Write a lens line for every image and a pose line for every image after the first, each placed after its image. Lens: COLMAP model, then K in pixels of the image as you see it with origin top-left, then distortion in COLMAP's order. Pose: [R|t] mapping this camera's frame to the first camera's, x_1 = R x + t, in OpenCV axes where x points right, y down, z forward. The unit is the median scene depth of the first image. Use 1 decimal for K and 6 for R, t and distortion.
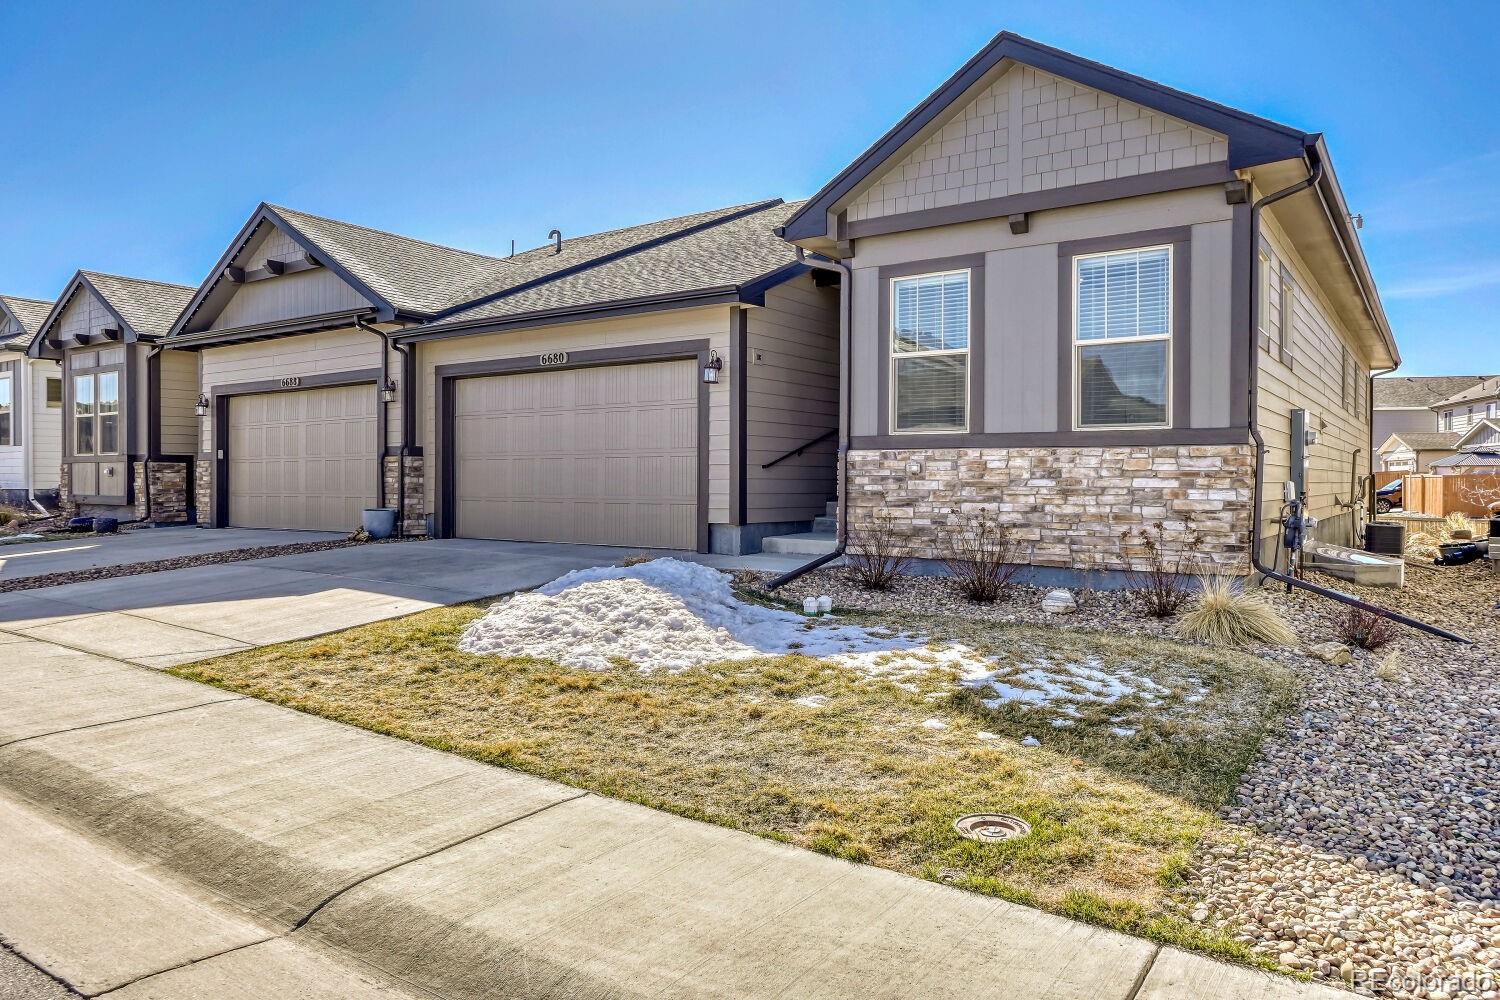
lens RADIAL K [[1004.5, 0, 748.1], [0, 1004.5, 495.0], [0, 0, 1]] dist [-0.000392, 0.000211]
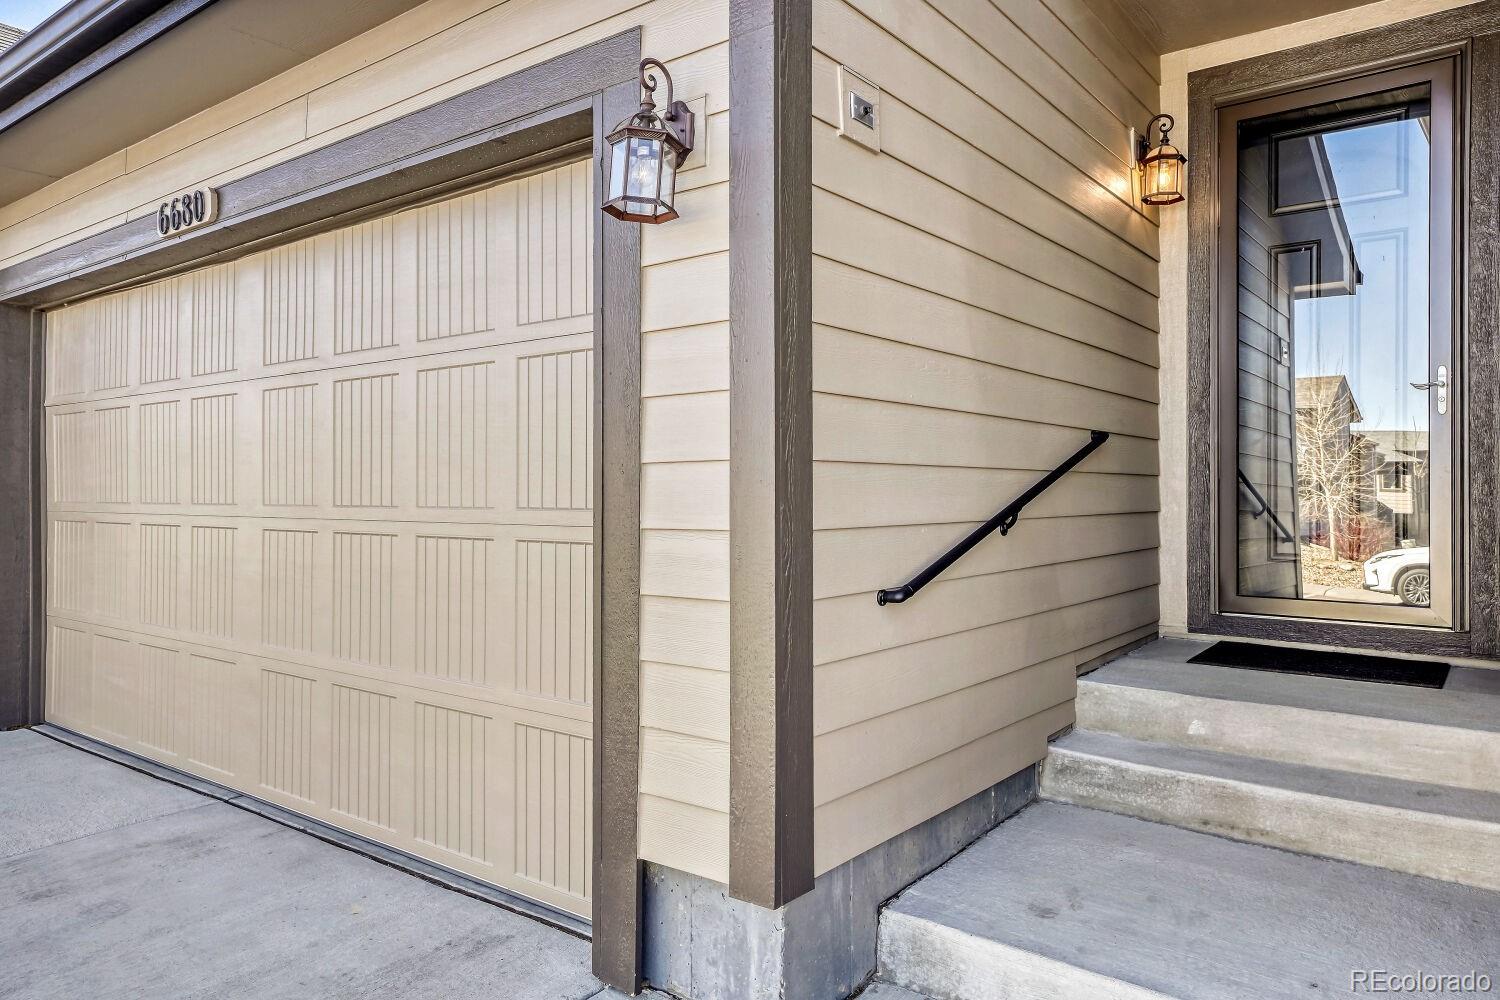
lens RADIAL K [[1004.5, 0, 751.7], [0, 1004.5, 495.3], [0, 0, 1]] dist [-0.000392, 0.000211]
pose [[0.998950, -0.003273, -0.045705, -0.004248], [0.002699, 0.999917, -0.012624, -0.049090], [0.045743, 0.012487, 0.998875, 0.781462]]
